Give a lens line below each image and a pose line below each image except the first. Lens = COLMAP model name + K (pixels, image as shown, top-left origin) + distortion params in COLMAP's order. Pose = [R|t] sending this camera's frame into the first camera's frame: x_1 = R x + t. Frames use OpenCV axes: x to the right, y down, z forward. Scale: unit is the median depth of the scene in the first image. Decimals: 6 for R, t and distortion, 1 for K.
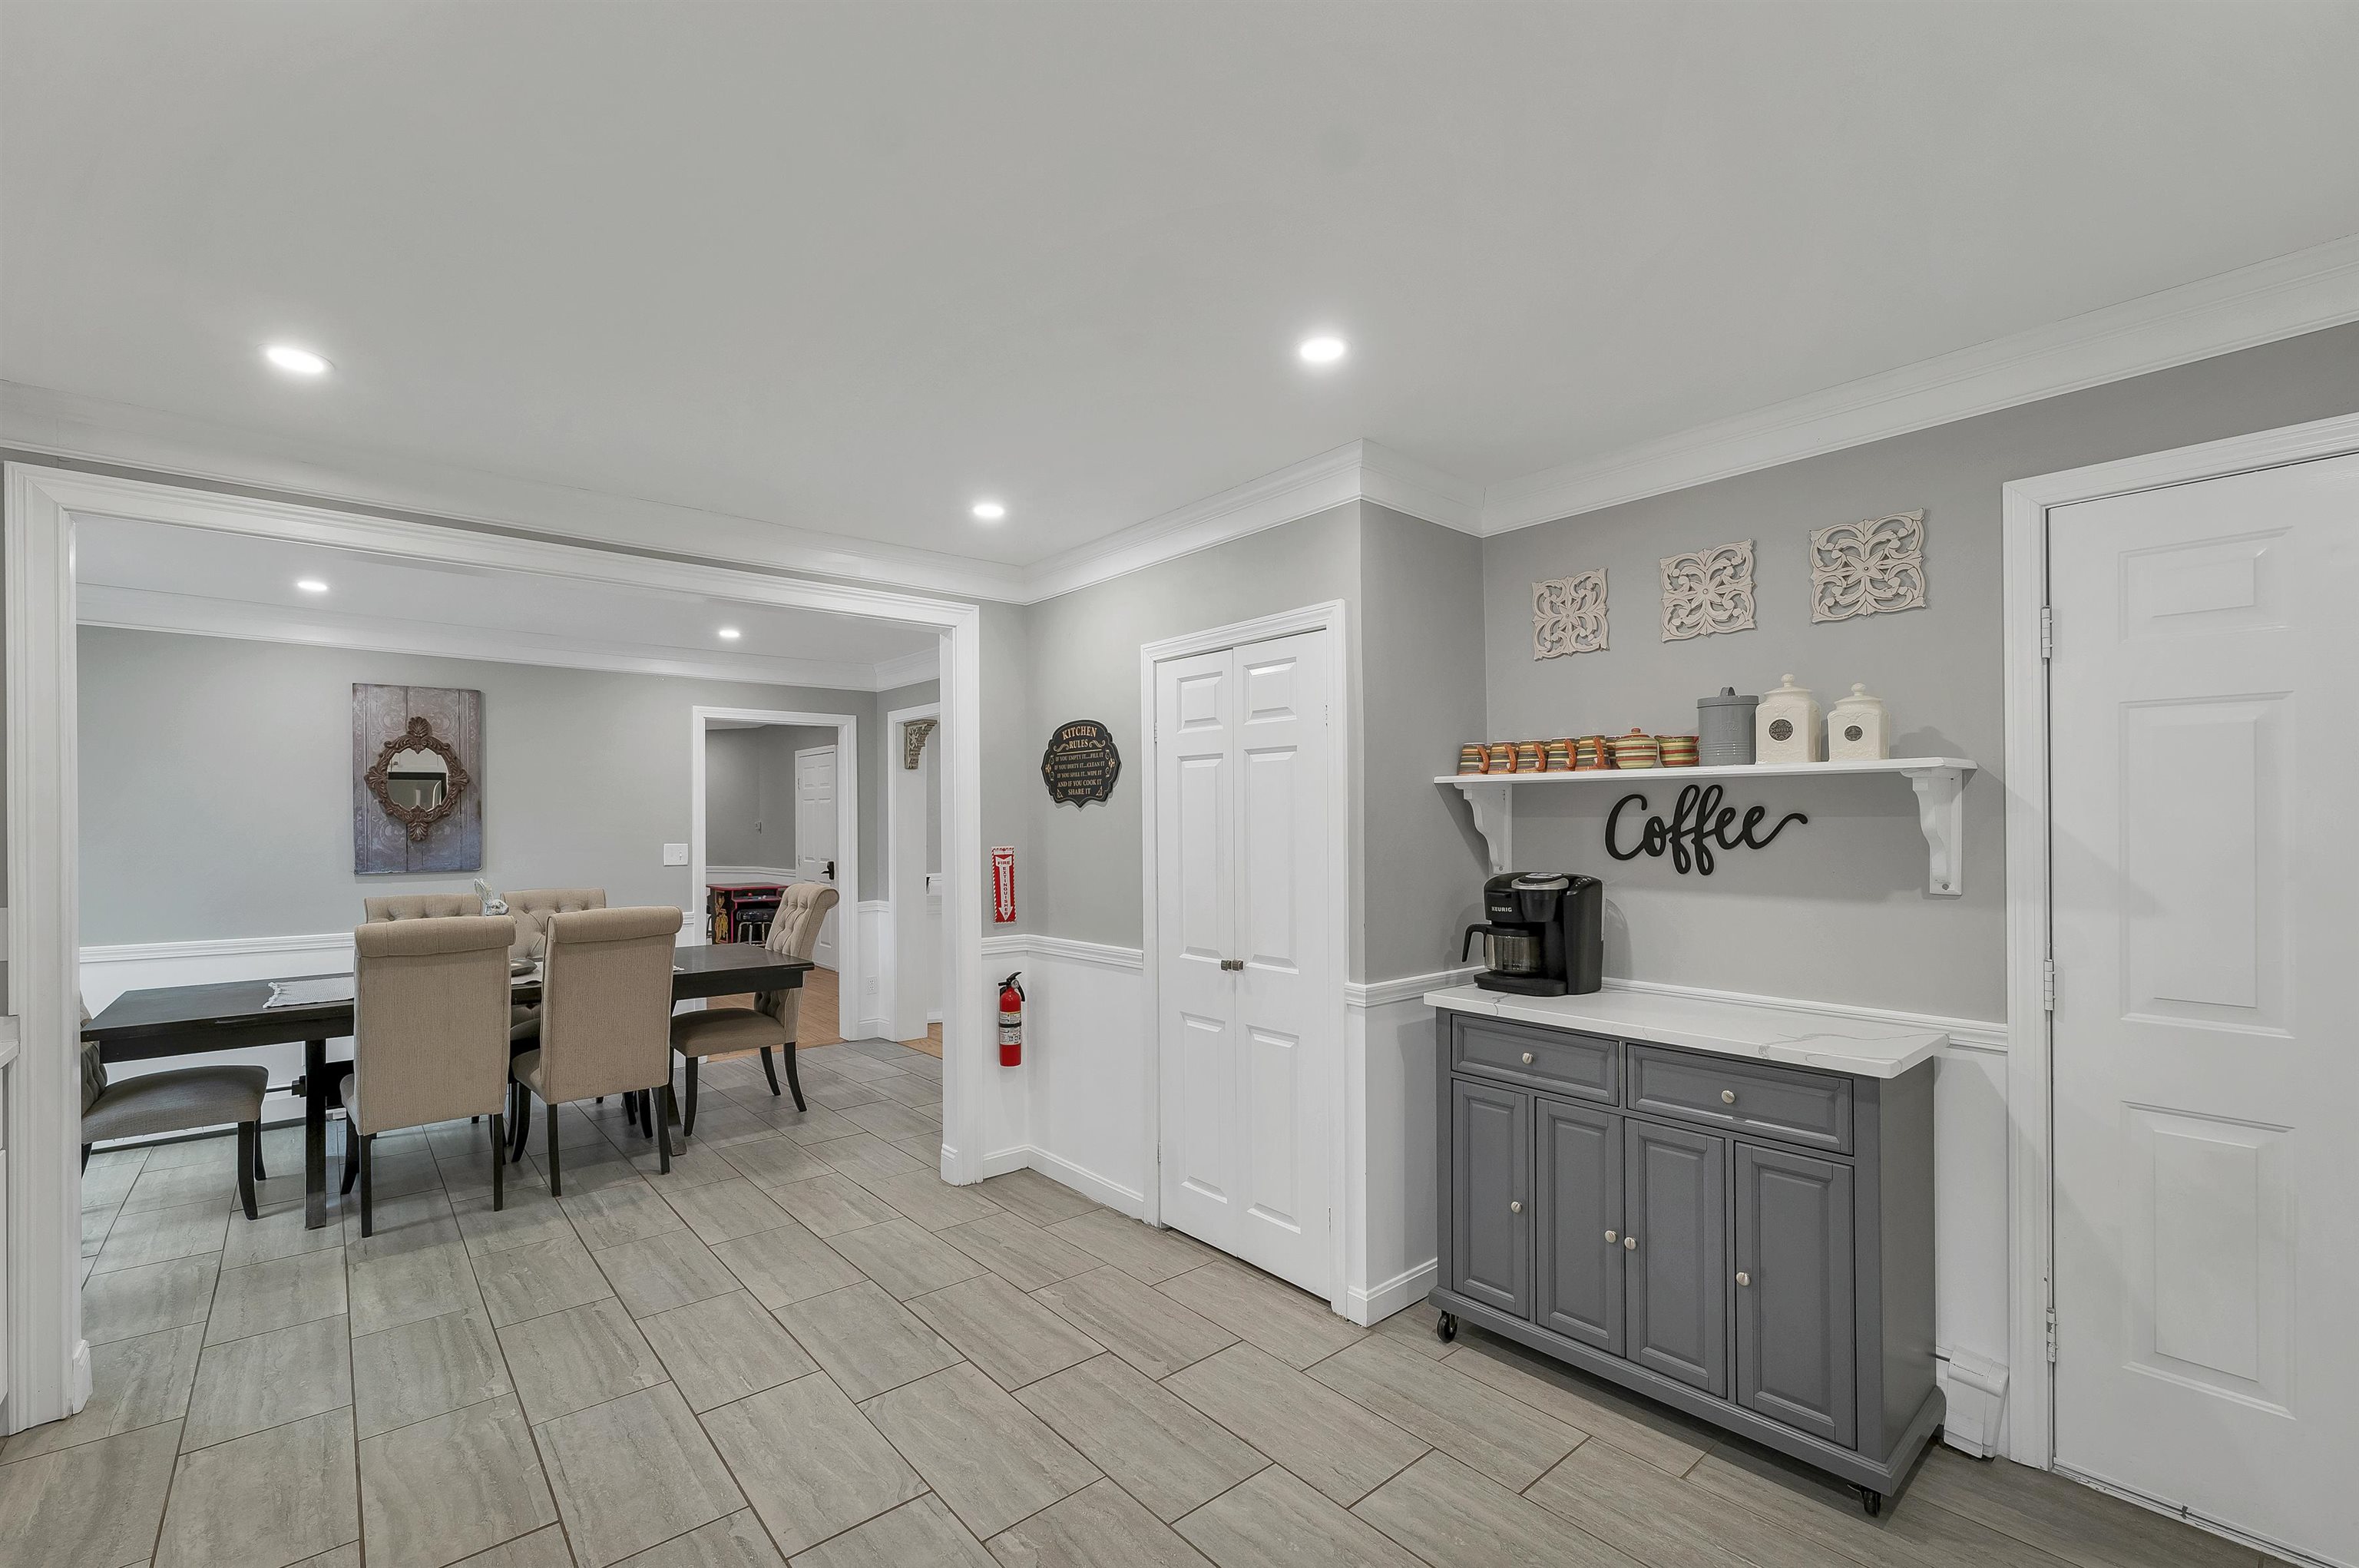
lens RADIAL K [[1001.3, 0, 1175.8], [0, 1001.3, 813.7], [0, 0, 1]] dist [-0.001340, -0.000297]
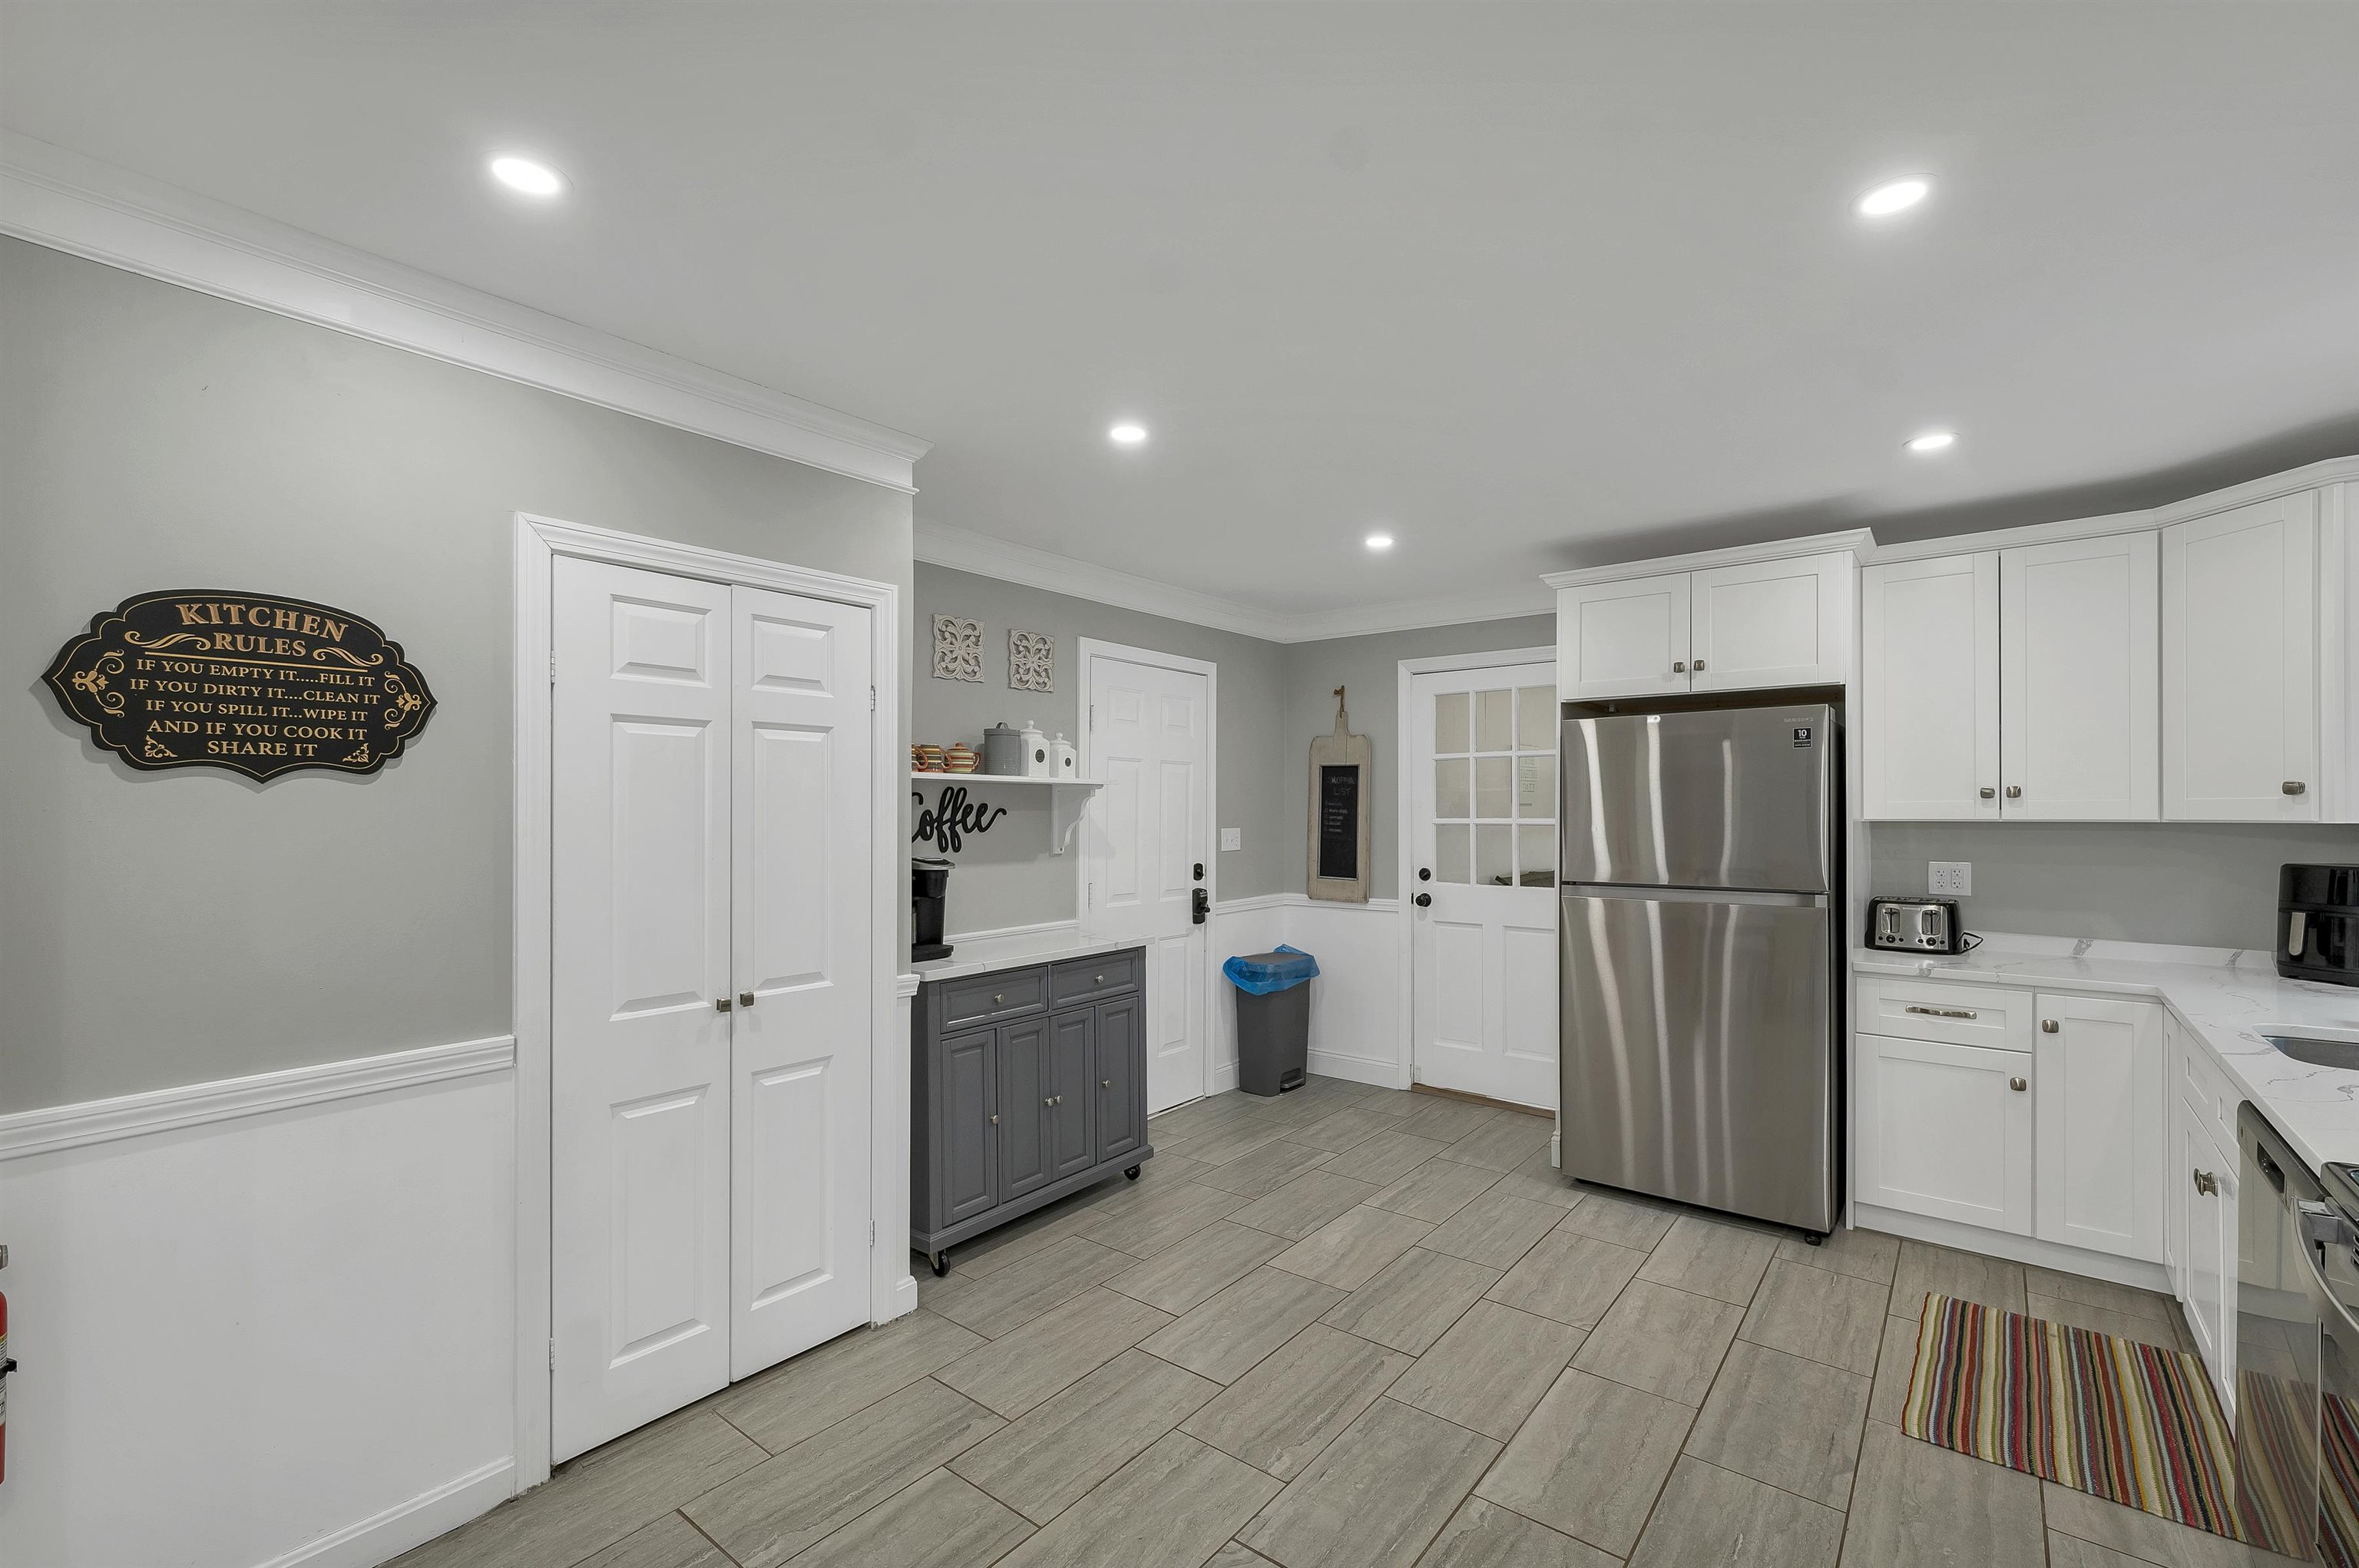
lens RADIAL K [[986.4, 0, 1192.4], [0, 986.4, 807.9], [0, 0, 1]] dist [-0.001098, -0.000107]
pose [[-0.188513, 0.007912, 0.982039, -0.859131], [-0.003697, 0.999955, -0.008766, 0.010434], [-0.982064, -0.005283, -0.188475, 0.919916]]
